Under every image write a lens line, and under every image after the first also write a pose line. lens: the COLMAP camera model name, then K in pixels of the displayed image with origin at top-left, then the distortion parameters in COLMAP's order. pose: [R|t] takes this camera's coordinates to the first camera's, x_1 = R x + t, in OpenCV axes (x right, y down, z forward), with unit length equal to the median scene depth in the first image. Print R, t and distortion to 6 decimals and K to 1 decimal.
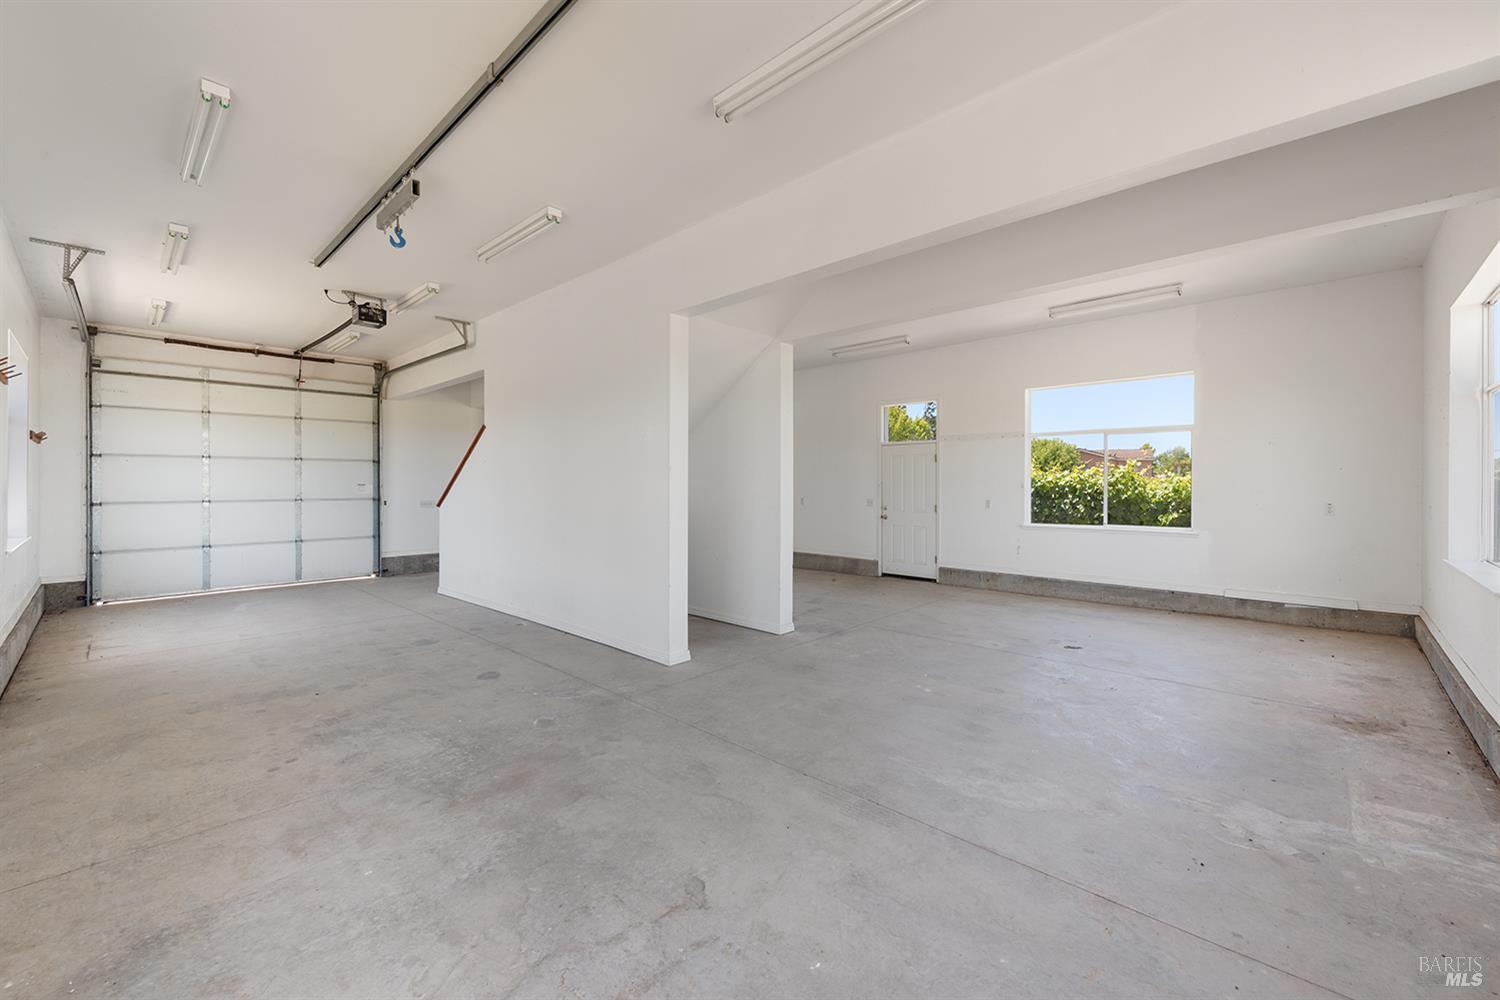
lens RADIAL K [[599.9, 0, 750.0], [0, 599.9, 500.0], [0, 0, 1]] dist [0.001242, 0.000167]
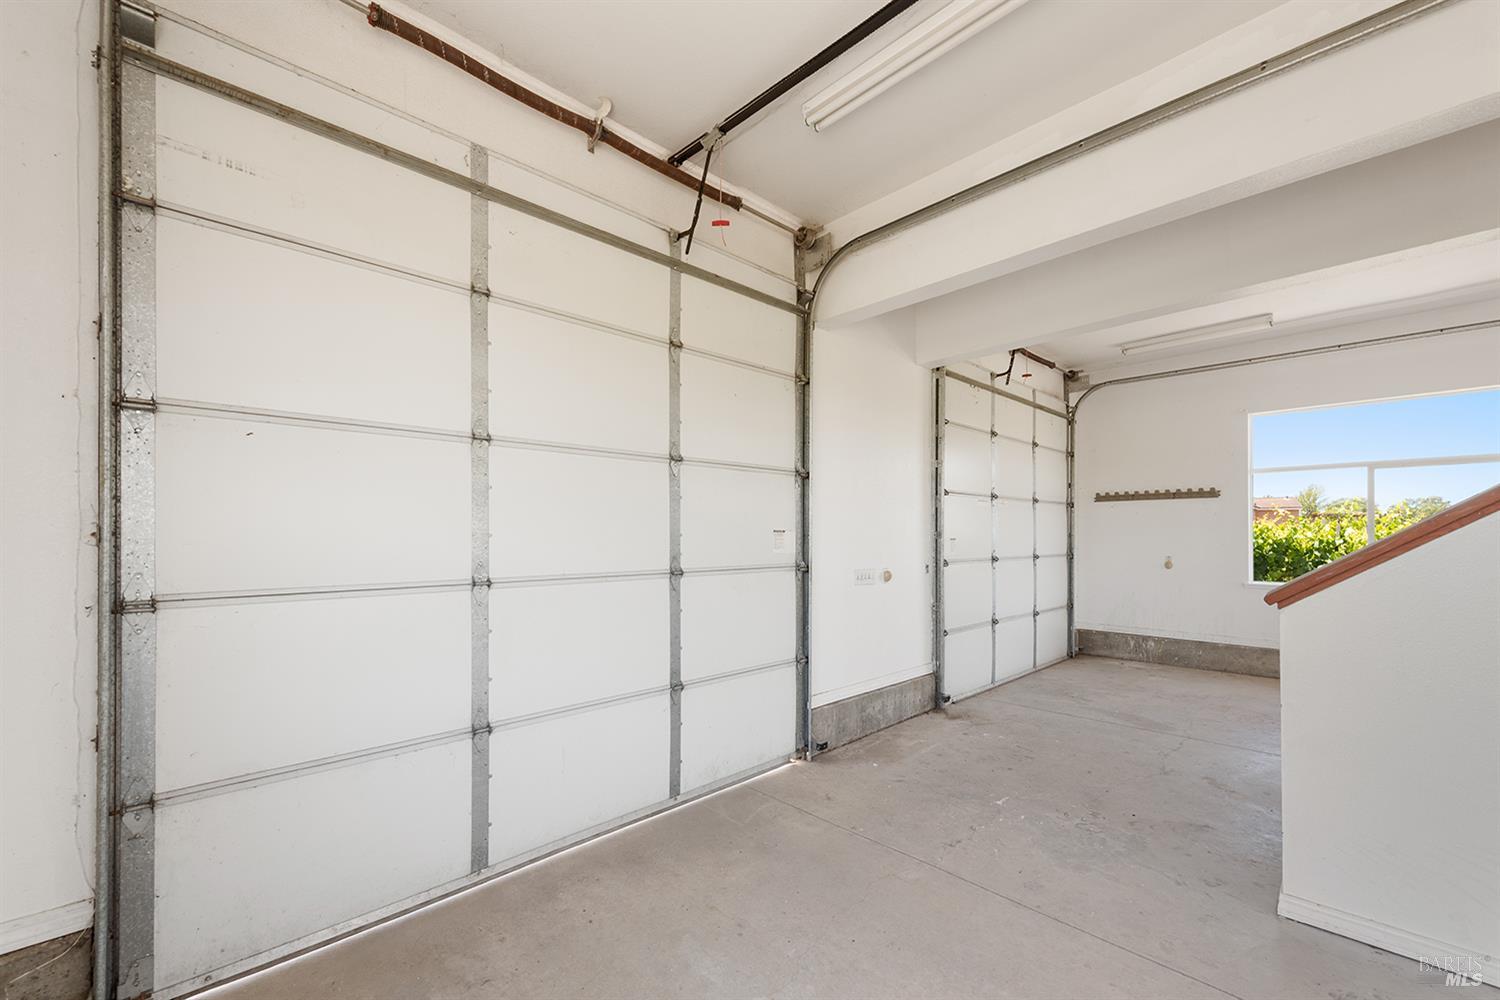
lens RADIAL K [[611.0, 0, 744.1], [0, 611.0, 544.7], [0, 0, 1]] dist [0.000908, -0.000016]
pose [[0.998266, -0.000501, -0.058860, -0.691856], [-0.000032, 0.999959, -0.009060, -0.013873], [0.058862, 0.009046, 0.998225, 0.641392]]
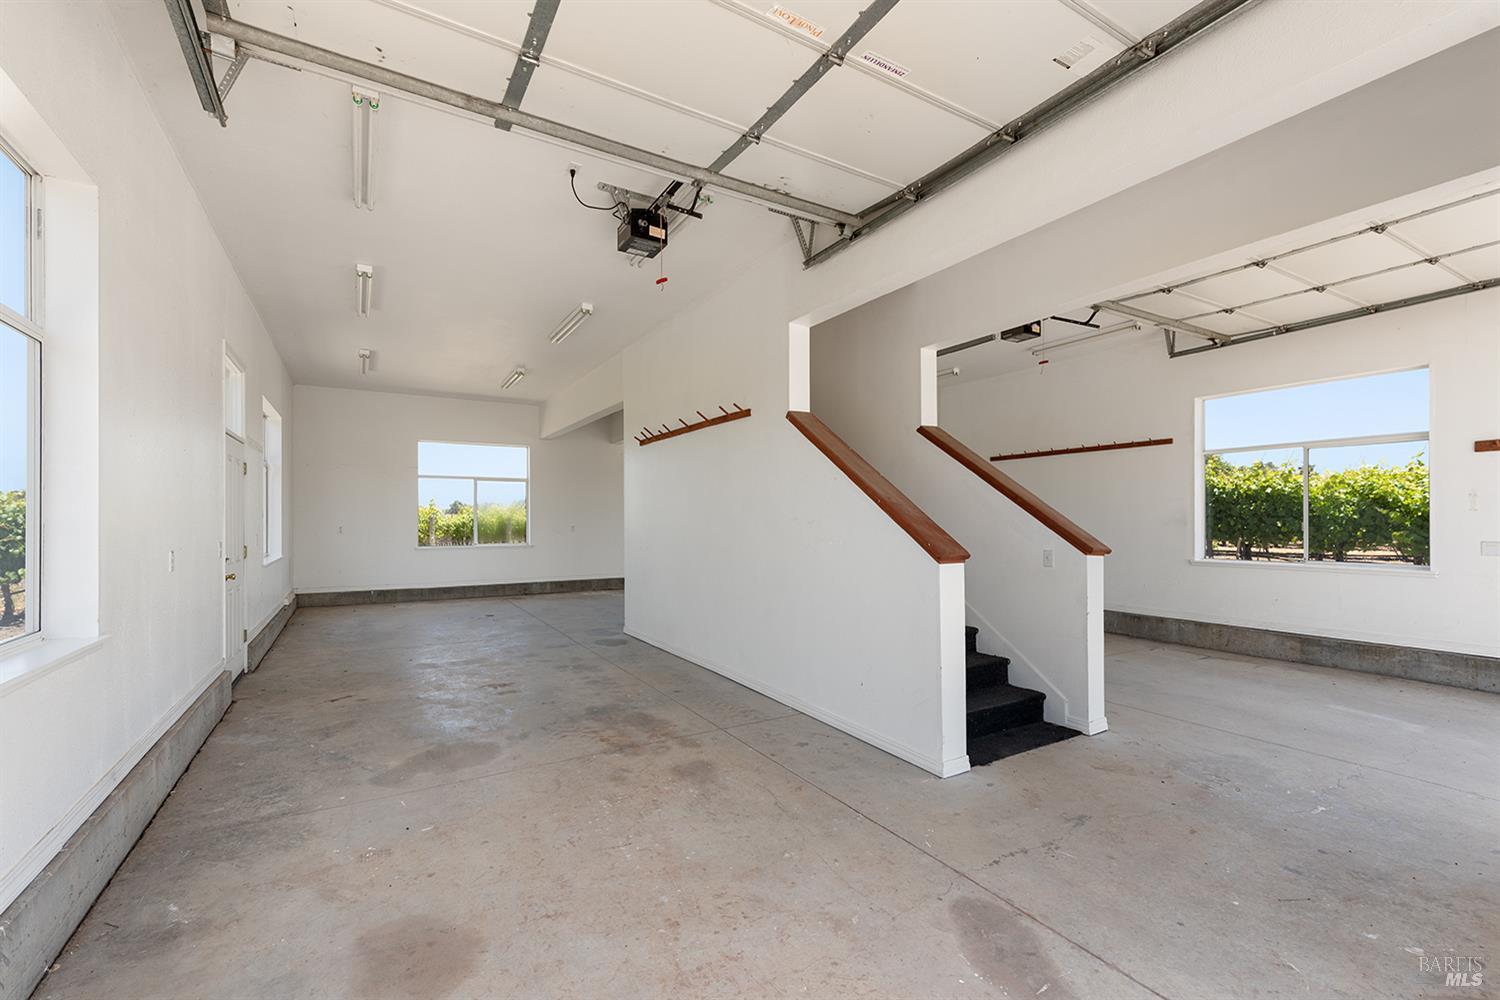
lens RADIAL K [[628.9, 0, 750.0], [0, 628.9, 500.0], [0, 0, 1]] dist [0.019568, -0.000041]
pose [[-0.961893, 0.011403, 0.273189, -0.370865], [0.008846, 0.999905, -0.010589, -0.027366], [-0.273283, -0.007769, -0.961902, 1.408639]]
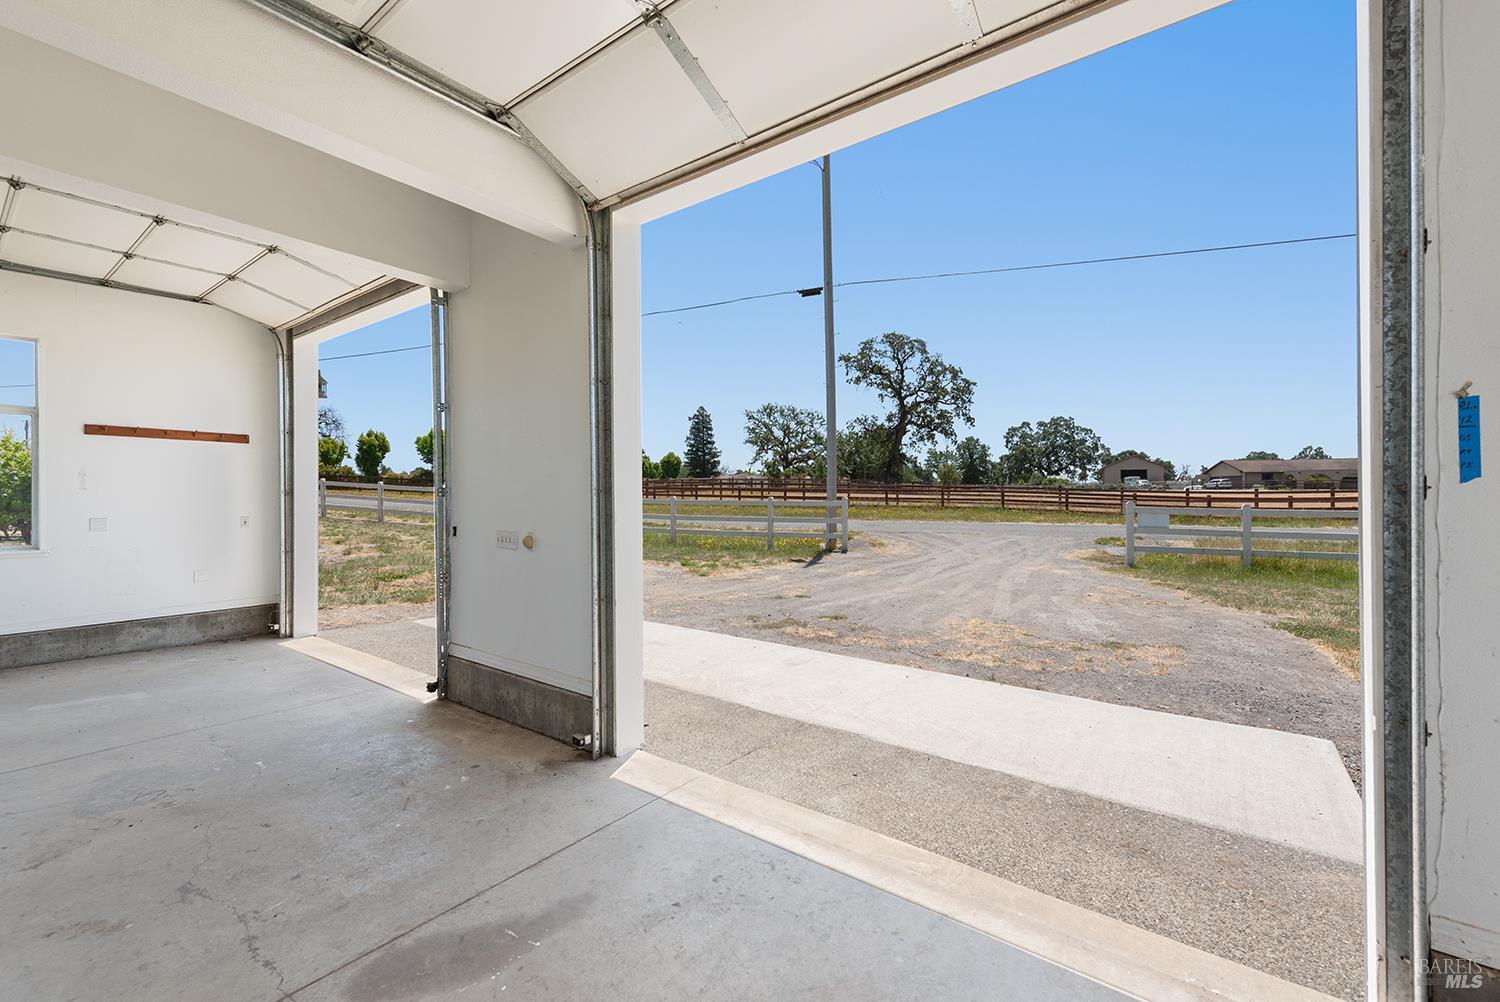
lens RADIAL K [[629.2, 0, 750.0], [0, 629.2, 501.0], [0, 0, 1]] dist [-0.000427, -0.000182]
pose [[0.110756, 0.007272, -0.993821, -0.178509], [-0.024157, 0.999697, 0.004623, -0.025517], [0.993554, 0.023496, 0.110899, 1.240072]]
